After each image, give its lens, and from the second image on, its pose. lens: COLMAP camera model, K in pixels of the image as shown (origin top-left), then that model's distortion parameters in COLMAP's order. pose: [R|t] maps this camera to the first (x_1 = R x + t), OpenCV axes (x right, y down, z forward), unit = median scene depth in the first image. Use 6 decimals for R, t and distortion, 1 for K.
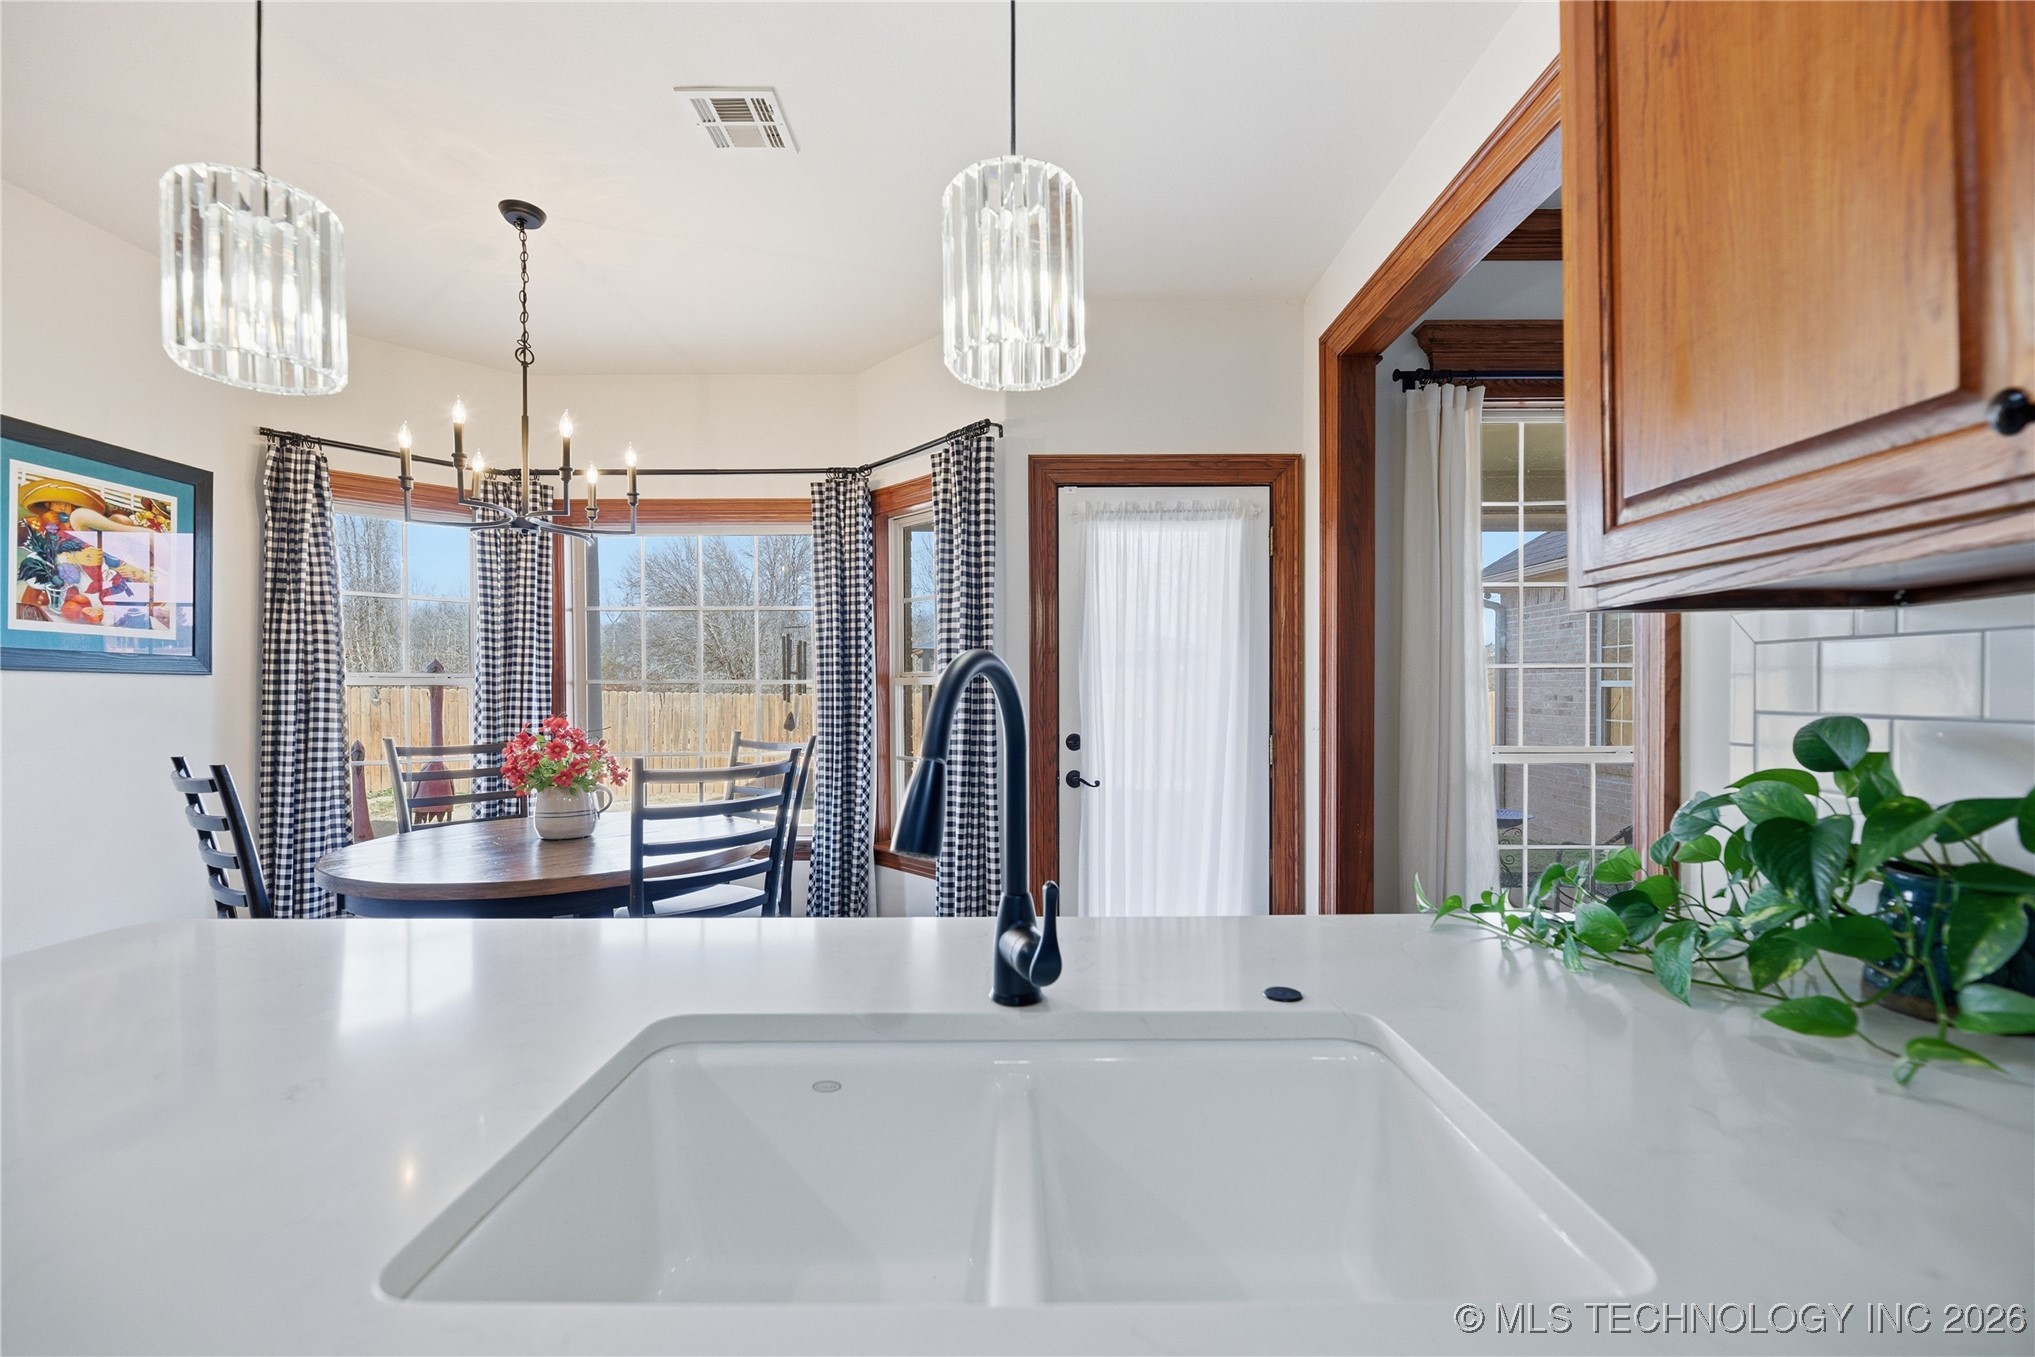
lens RADIAL K [[828.8, 0, 1023.0], [0, 828.8, 687.9], [0, 0, 1]] dist [0.002468, -0.000215]
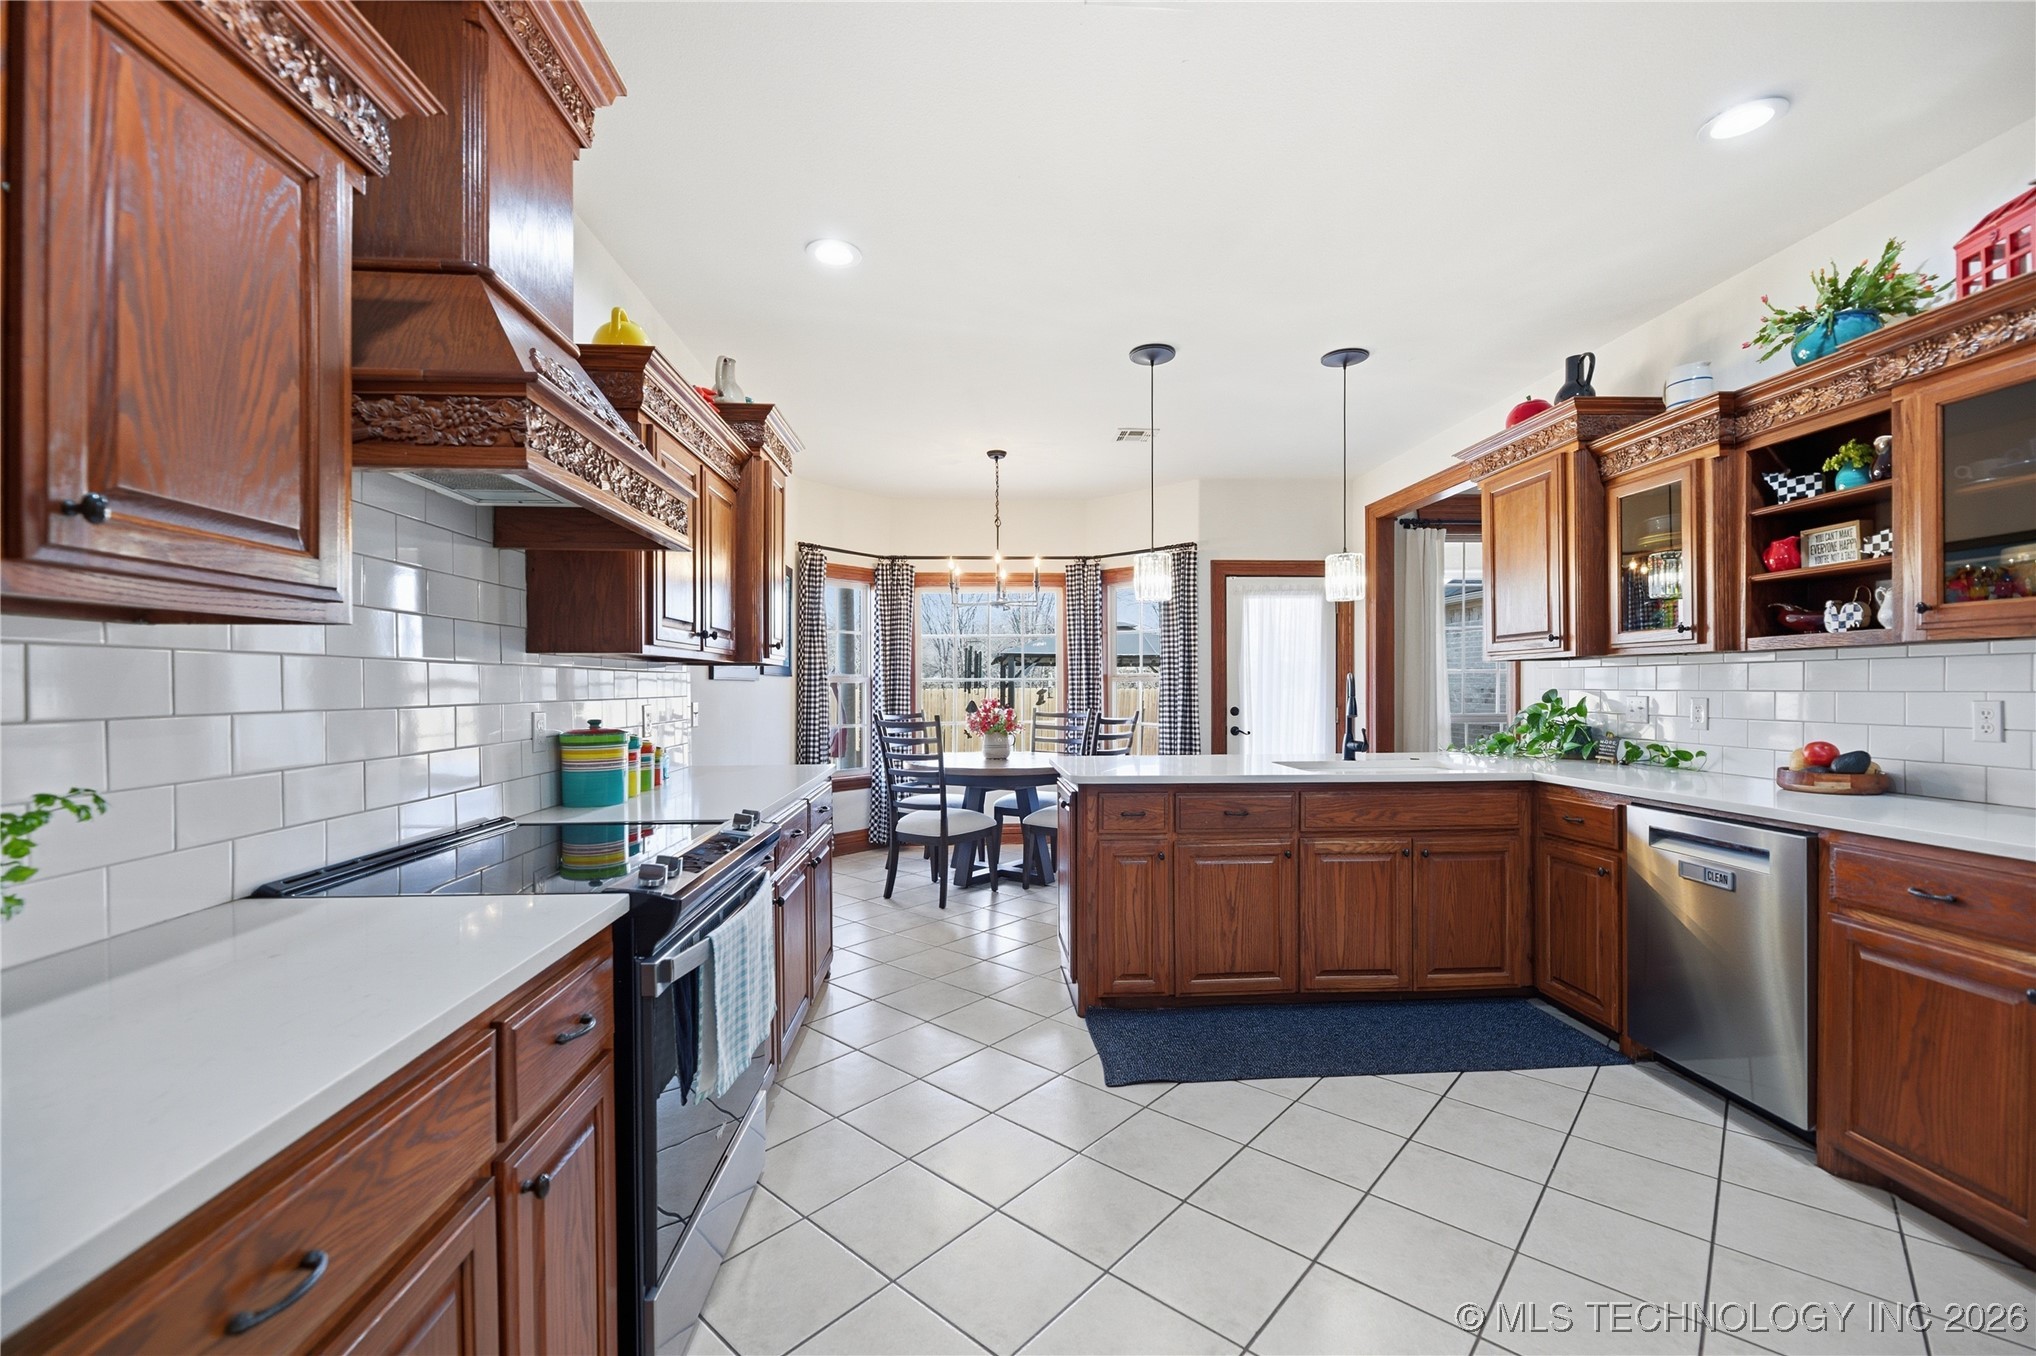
lens RADIAL K [[829.2, 0, 1010.2], [0, 829.2, 683.8], [0, 0, 1]] dist [0.002468, -0.000215]
pose [[0.998565, -0.000661, 0.053543, -0.552537], [0.000721, 0.999999, -0.001101, 0.004047], [-0.053542, 0.001138, 0.998565, -0.864547]]
